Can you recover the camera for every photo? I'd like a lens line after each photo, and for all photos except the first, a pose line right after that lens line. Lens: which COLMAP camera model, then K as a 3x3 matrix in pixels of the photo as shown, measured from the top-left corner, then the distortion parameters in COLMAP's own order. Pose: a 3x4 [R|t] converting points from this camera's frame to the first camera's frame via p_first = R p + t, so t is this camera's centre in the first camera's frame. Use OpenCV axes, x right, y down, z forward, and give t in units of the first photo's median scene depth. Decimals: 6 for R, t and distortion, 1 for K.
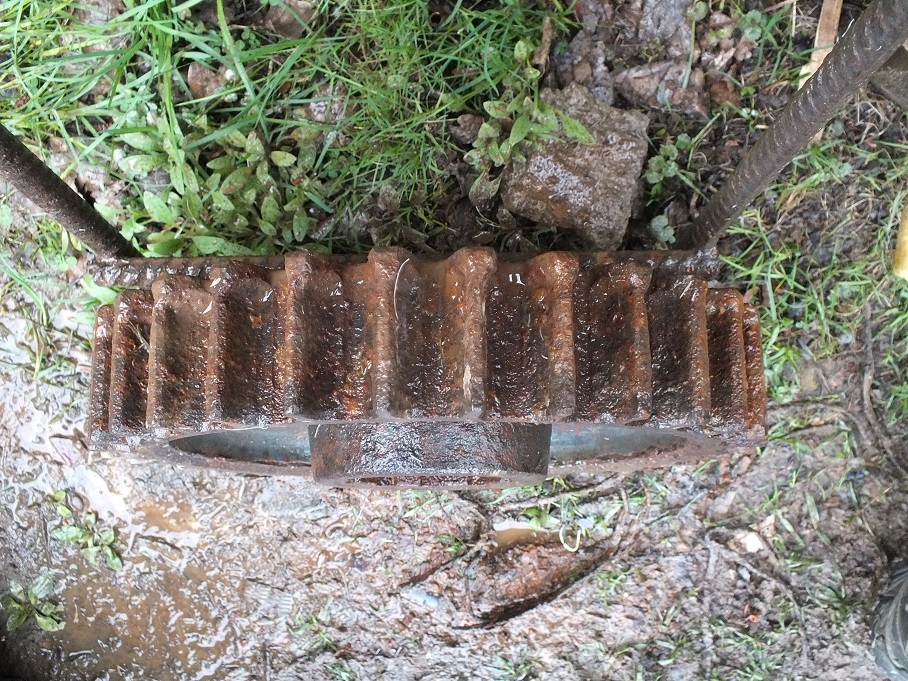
lens RADIAL K [[1098.5, 0, 454.0], [0, 1098.5, 340.5], [0, 0, 1]] dist [-0.004013, 0.089070]
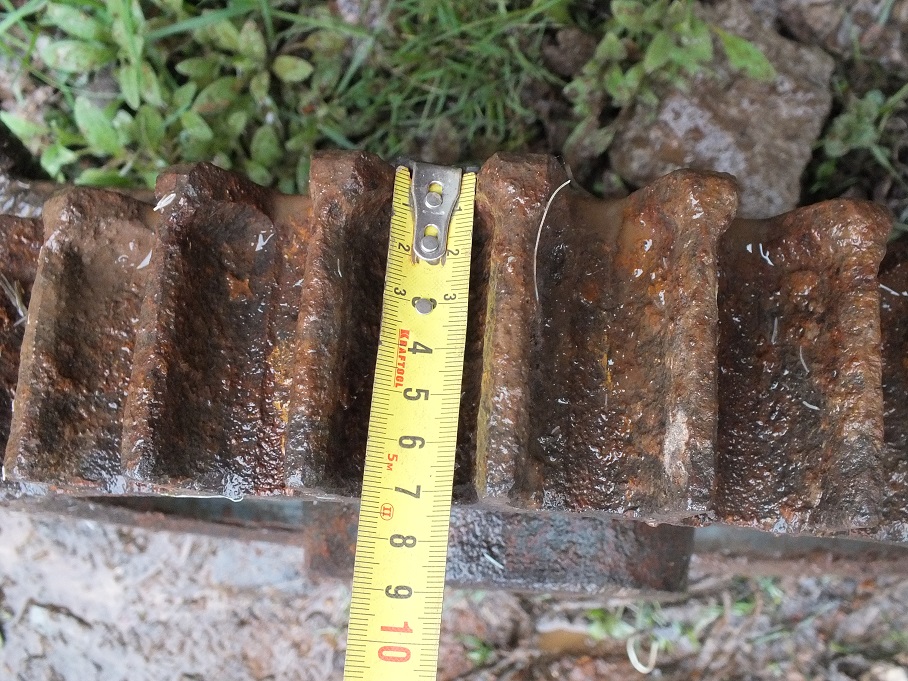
lens RADIAL K [[1098.5, 0, 454.0], [0, 1098.5, 340.5], [0, 0, 1]] dist [-0.004013, 0.089070]
pose [[0.996021, 0.083698, 0.030613, -0.063684], [-0.082900, 0.996206, -0.026495, 0.007920], [-0.032714, 0.023852, 0.999180, 0.330533]]
